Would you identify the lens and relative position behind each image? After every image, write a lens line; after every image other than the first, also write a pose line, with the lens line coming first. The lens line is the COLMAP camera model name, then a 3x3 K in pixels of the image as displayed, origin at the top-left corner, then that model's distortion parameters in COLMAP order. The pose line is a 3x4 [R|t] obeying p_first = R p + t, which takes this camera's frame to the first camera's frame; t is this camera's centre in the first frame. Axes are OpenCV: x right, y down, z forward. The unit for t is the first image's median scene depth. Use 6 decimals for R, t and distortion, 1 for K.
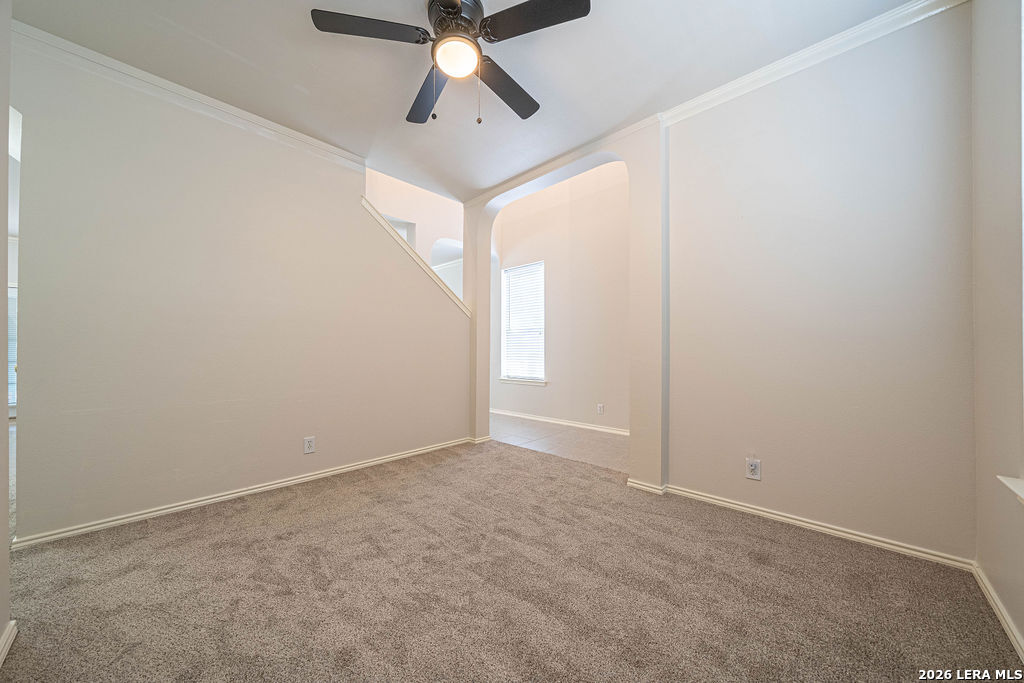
lens RADIAL K [[355.5, 0, 503.2], [0, 355.5, 349.0], [0, 0, 1]] dist [-0.005069, -0.000160]
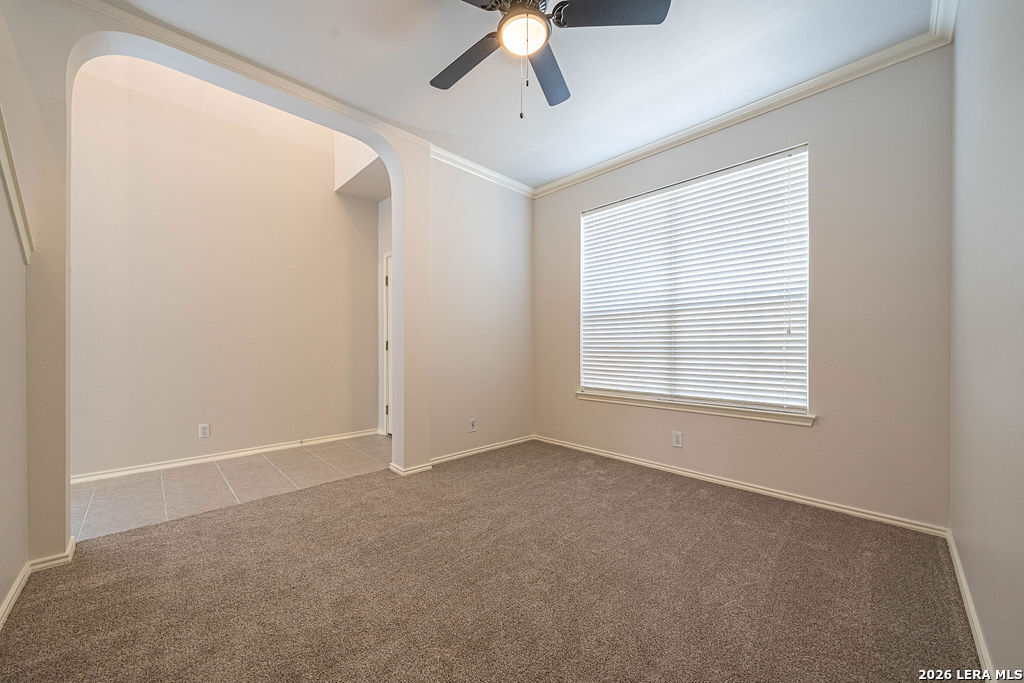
lens RADIAL K [[376.0, 0, 511.3], [0, 376.0, 347.9], [0, 0, 1]] dist [-0.001453, -0.000095]
pose [[0.027866, -0.004736, 0.999600, -0.786608], [-0.007869, 0.999957, 0.004957, -0.000729], [-0.999581, -0.008004, 0.027827, 0.695206]]
